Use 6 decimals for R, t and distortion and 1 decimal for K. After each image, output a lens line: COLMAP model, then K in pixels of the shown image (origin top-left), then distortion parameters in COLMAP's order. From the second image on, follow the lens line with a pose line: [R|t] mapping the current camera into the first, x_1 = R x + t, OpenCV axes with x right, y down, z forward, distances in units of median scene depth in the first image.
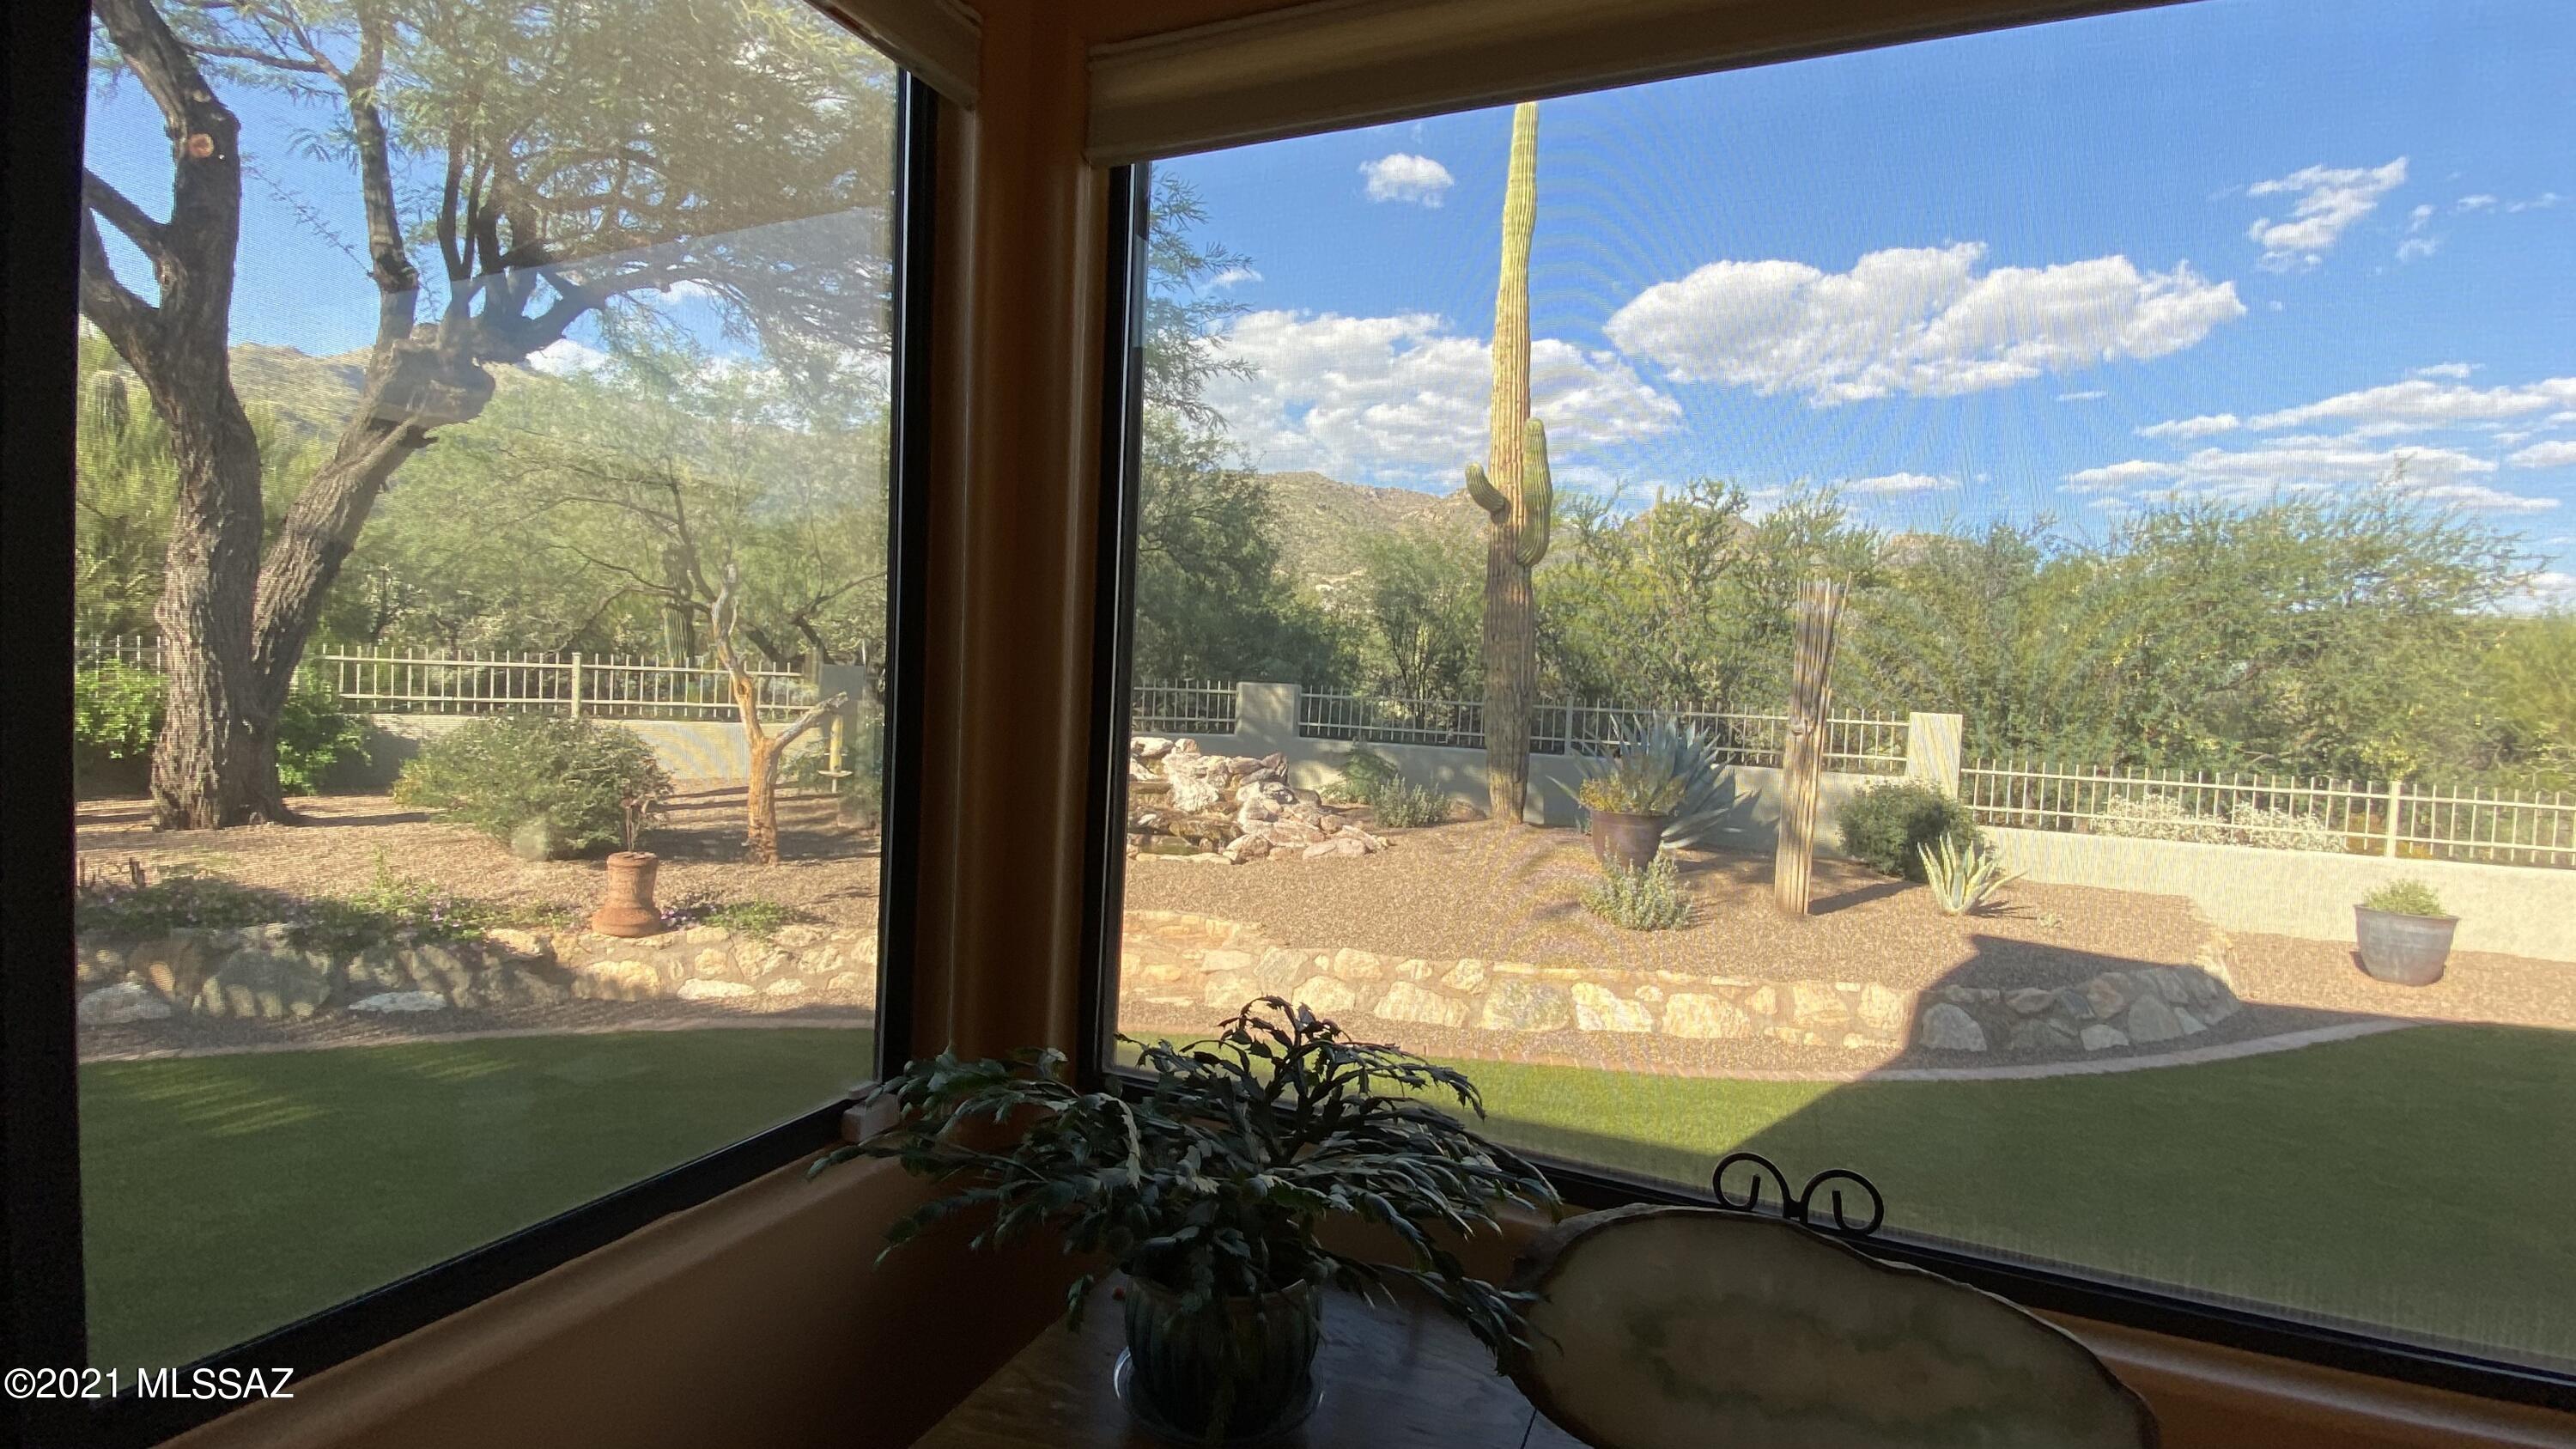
lens RADIAL K [[1153.3, 0, 1288.0], [0, 1153.3, 724.5], [0, 0, 1]] dist [0.018928, -0.019345]
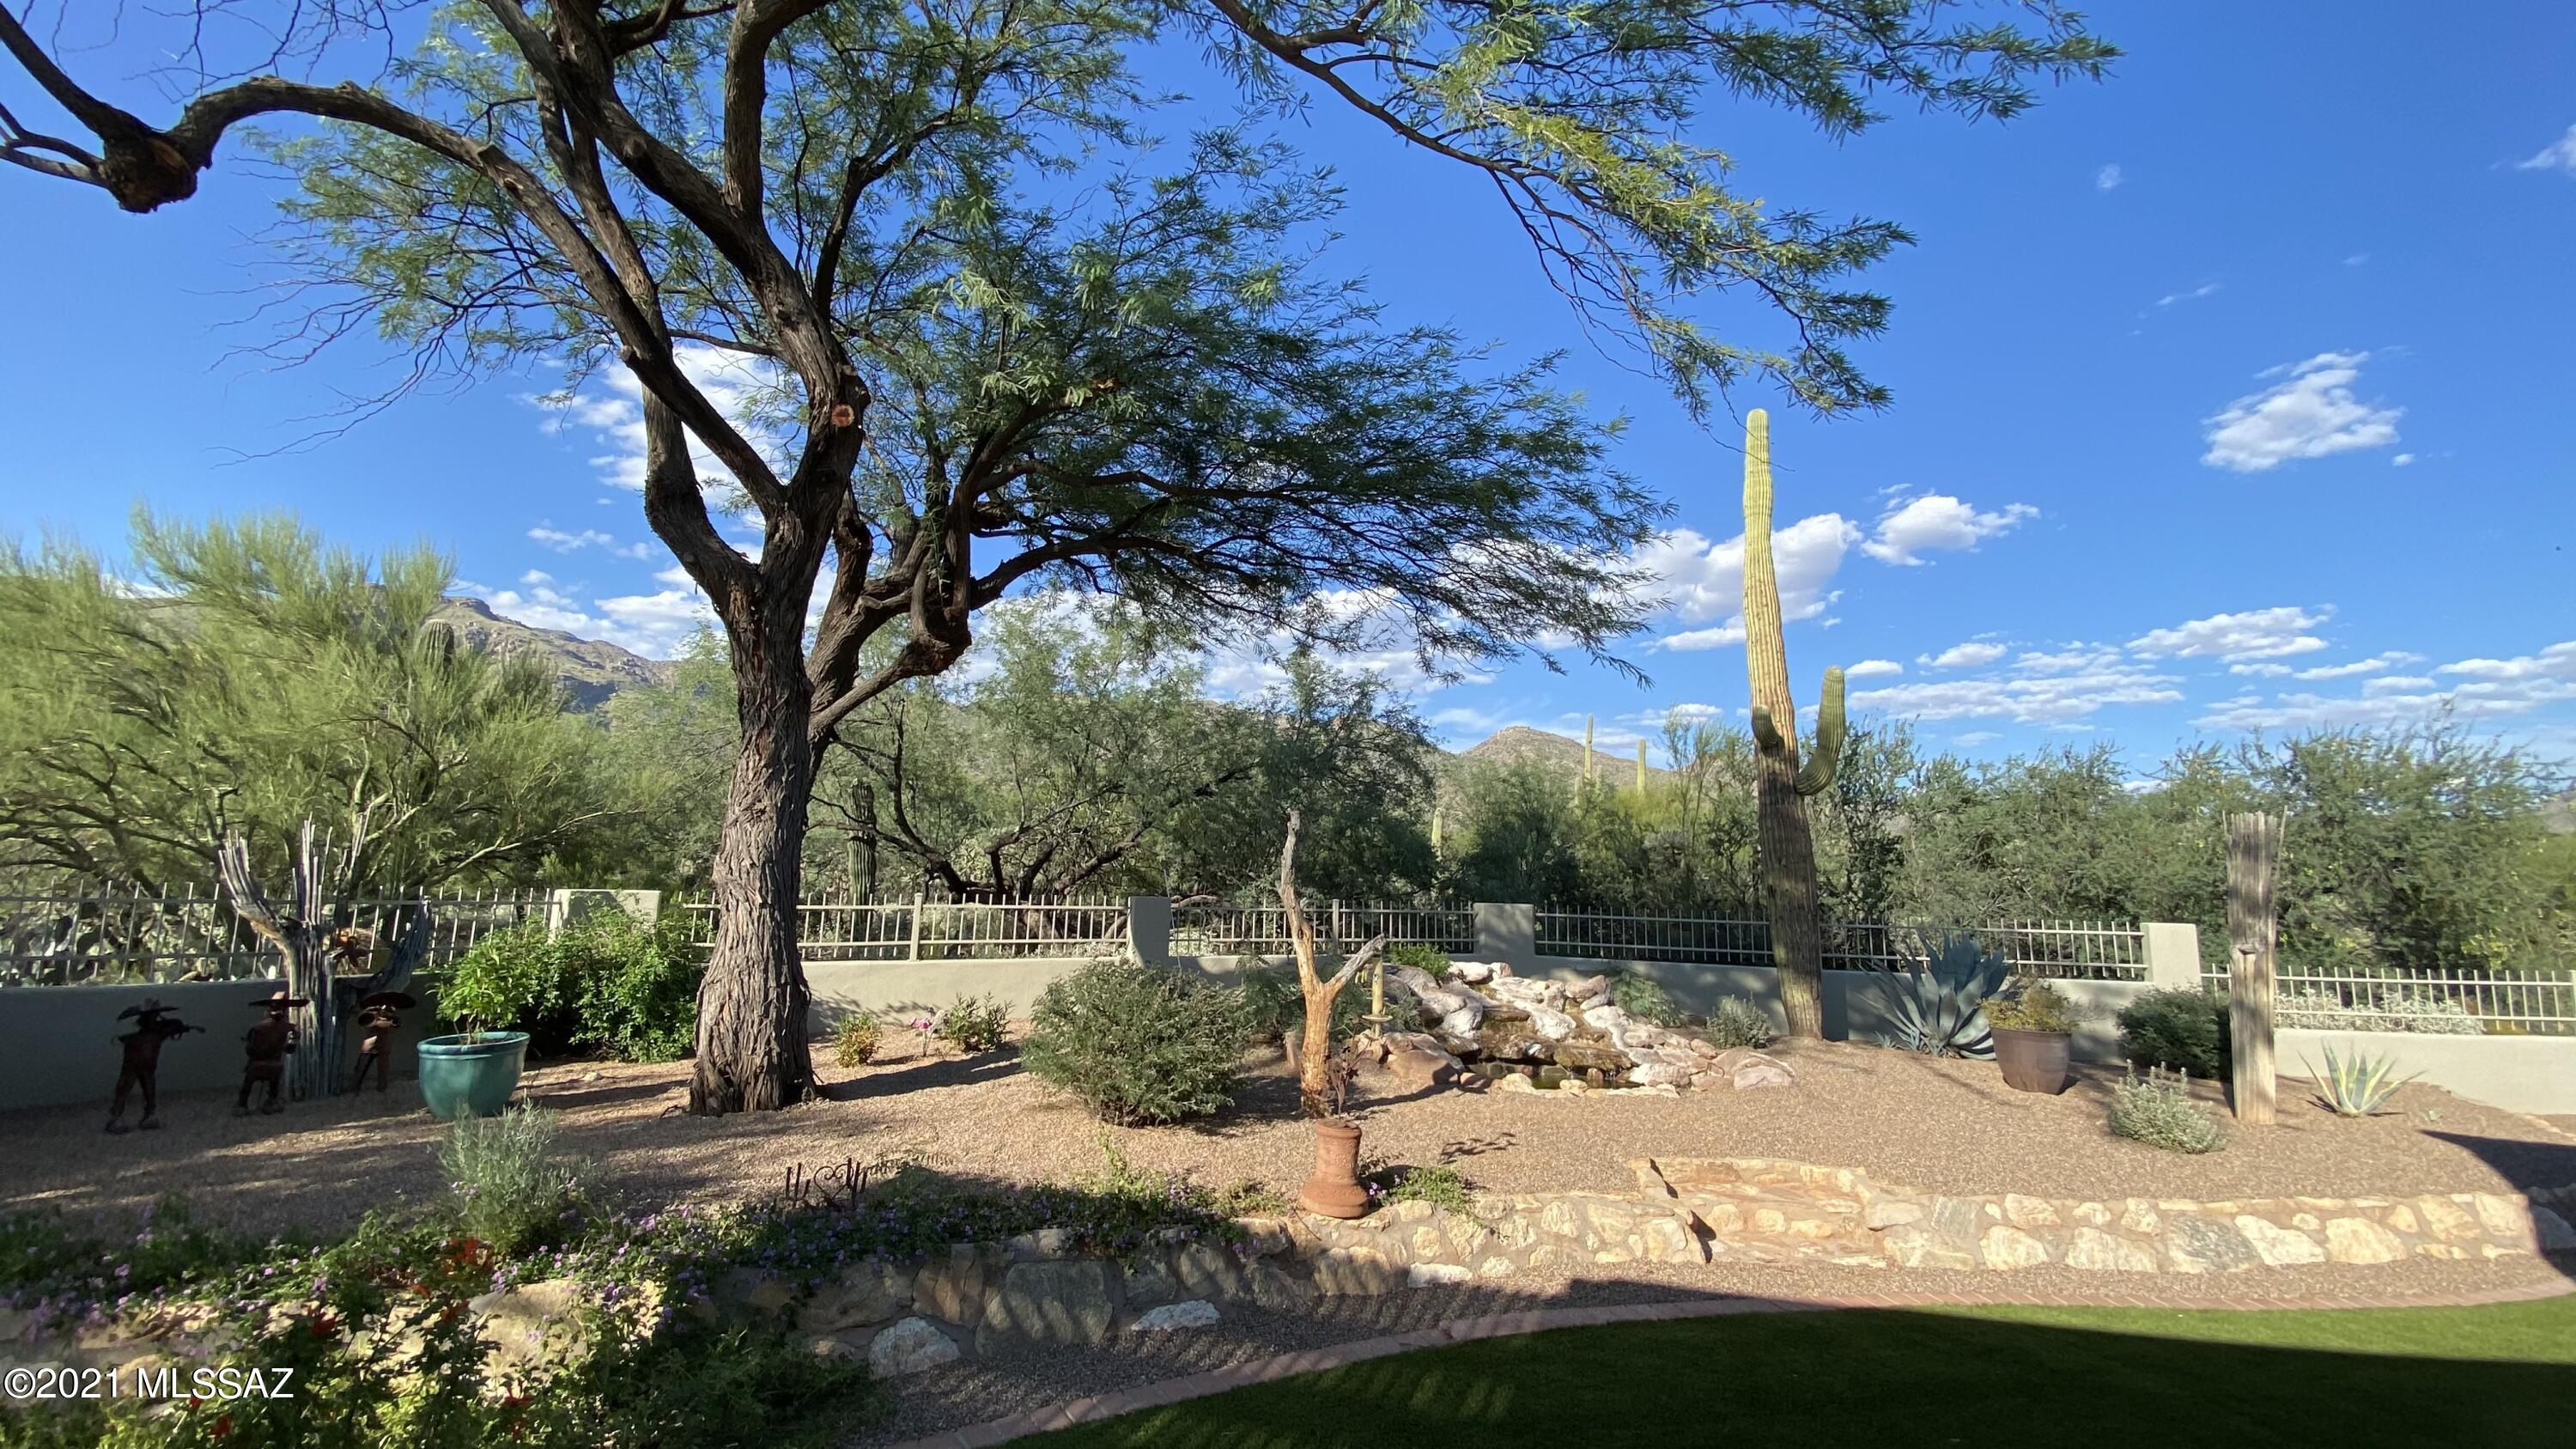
lens RADIAL K [[1084.8, 0, 1262.6], [0, 1084.8, 702.7], [0, 0, 1]] dist [0.026952, -0.025725]
pose [[0.995692, -0.006648, 0.092479, -0.680798], [0.025316, 0.979020, -0.202184, -0.044300], [-0.089195, 0.203654, 0.974971, 0.063502]]
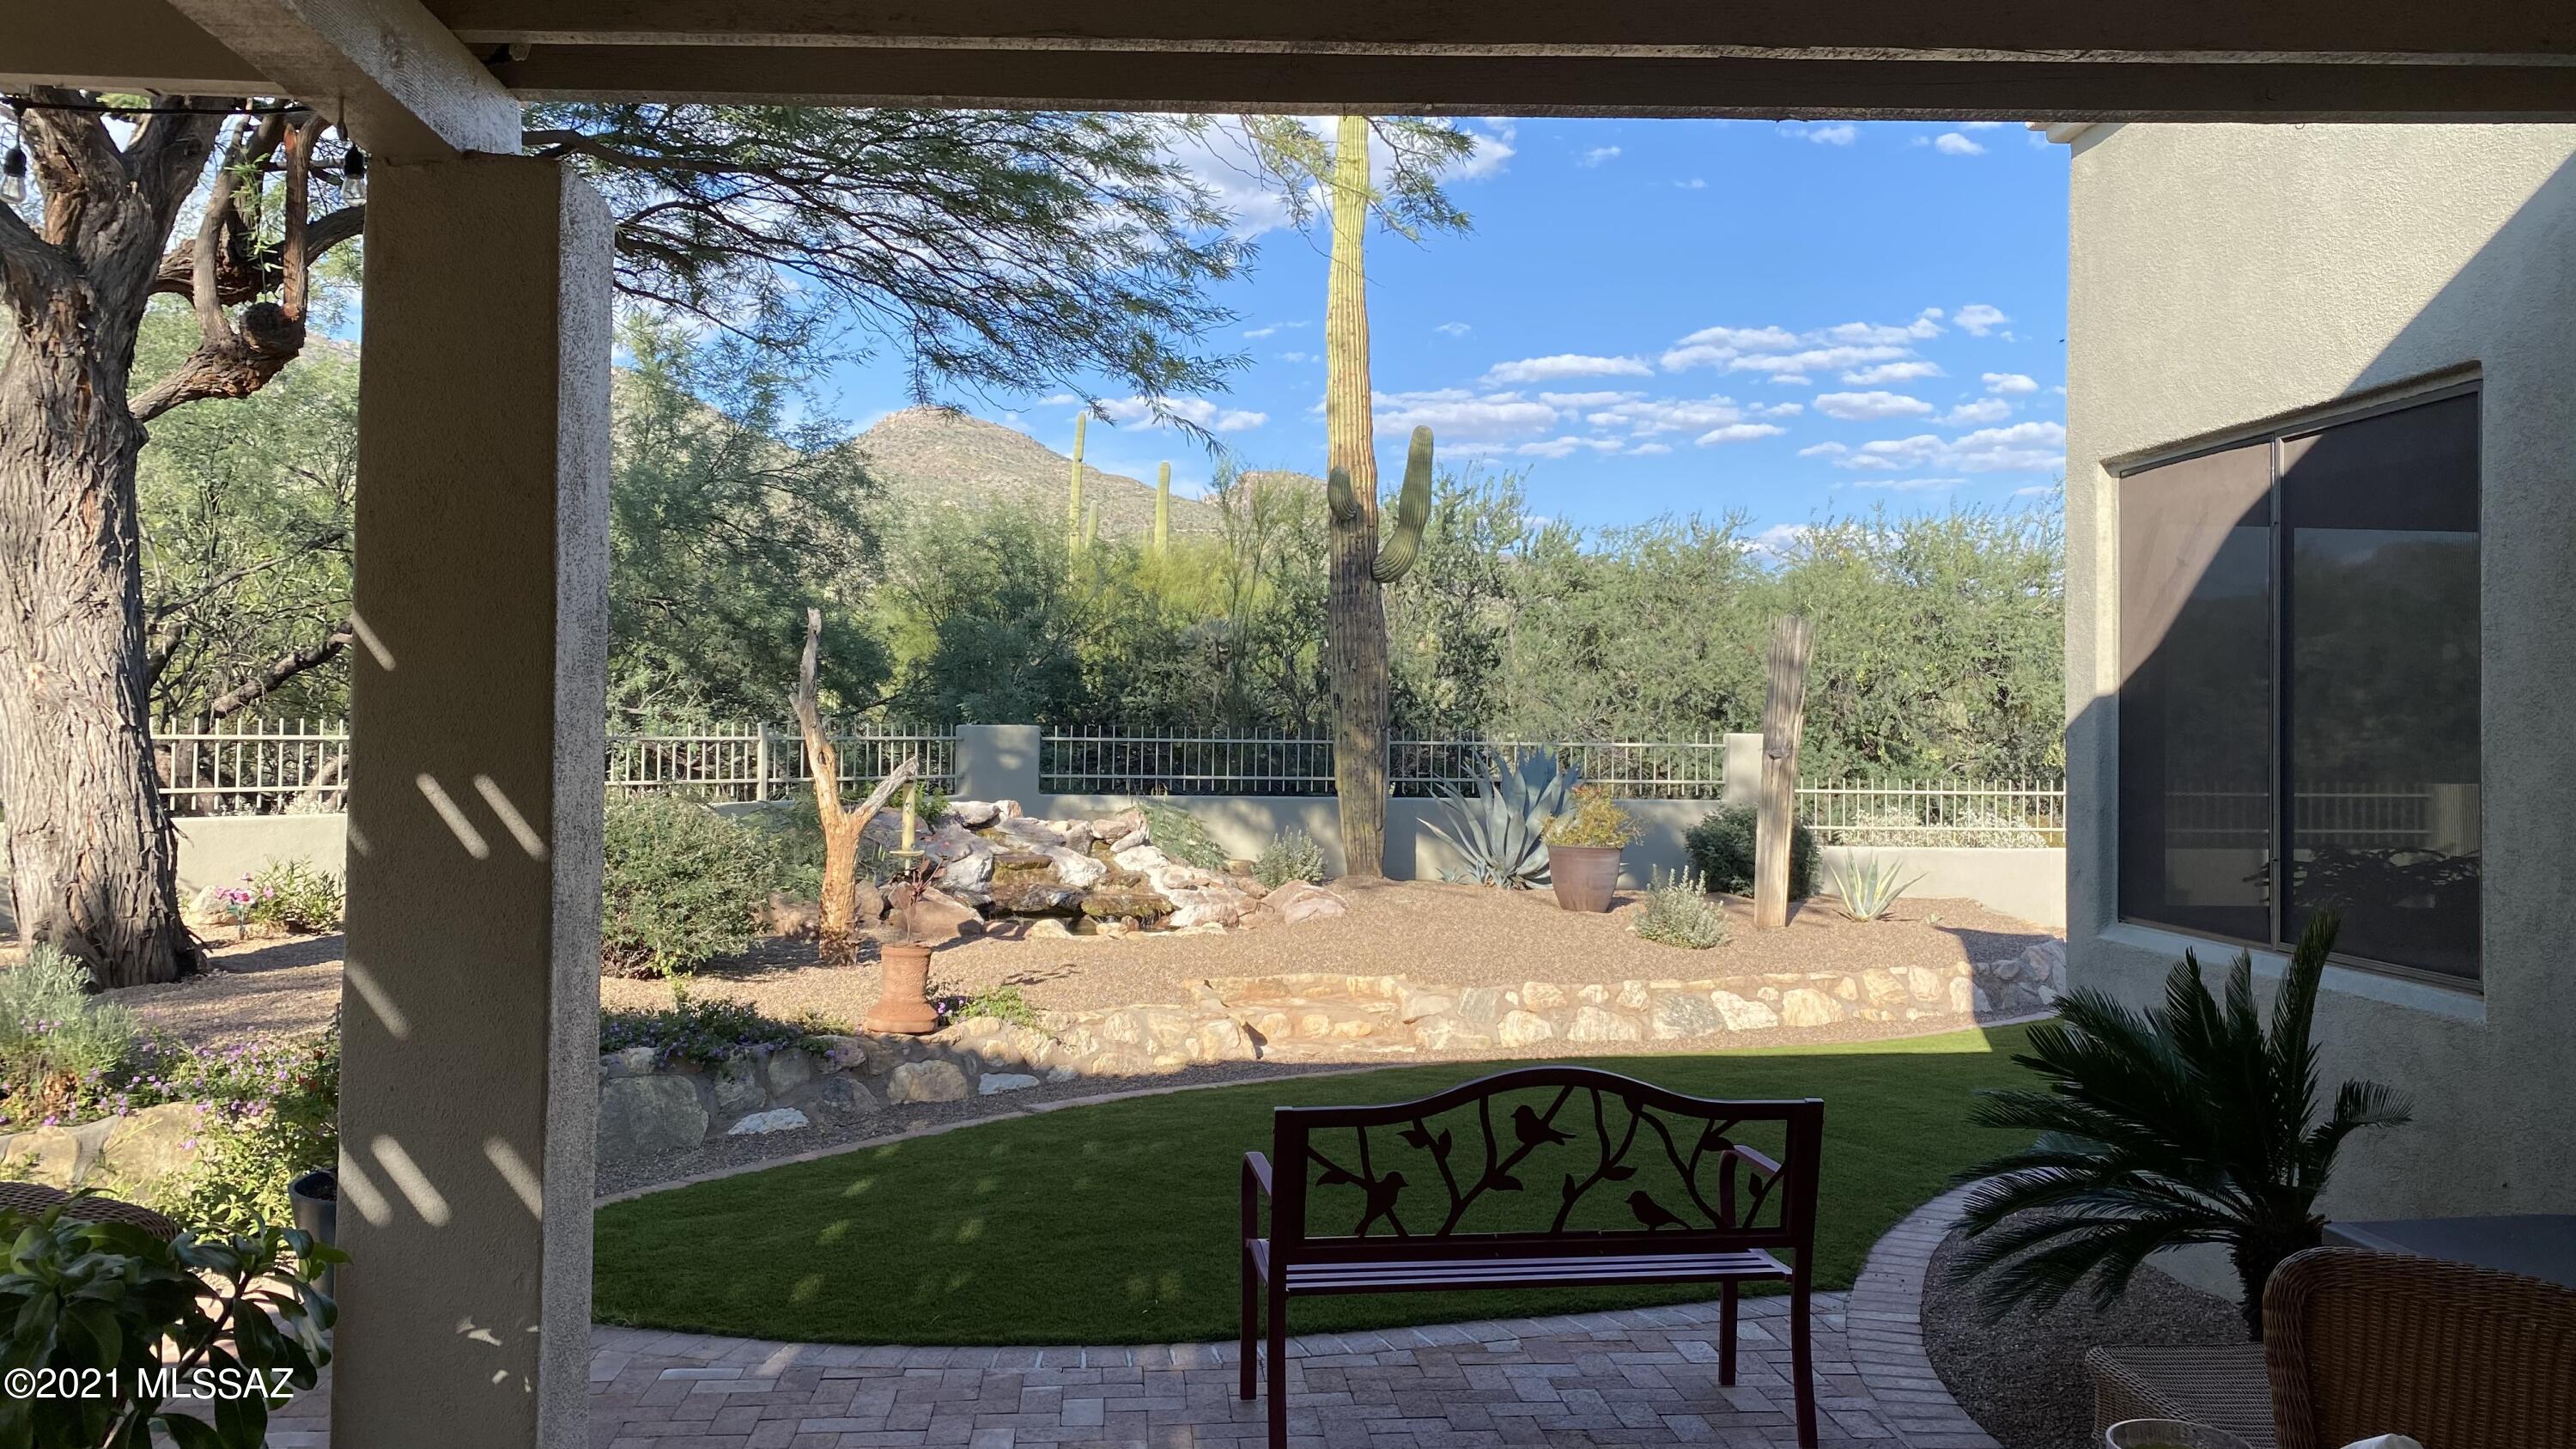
lens RADIAL K [[2007.5, 0, 1288.0], [0, 2007.5, 724.5], [0, 0, 1]] dist [0.006862, 0.000645]
pose [[0.879101, -0.036339, 0.475248, -0.992933], [0.047453, 0.998808, -0.011406, -0.024664], [-0.474267, 0.032579, 0.879778, -0.482175]]
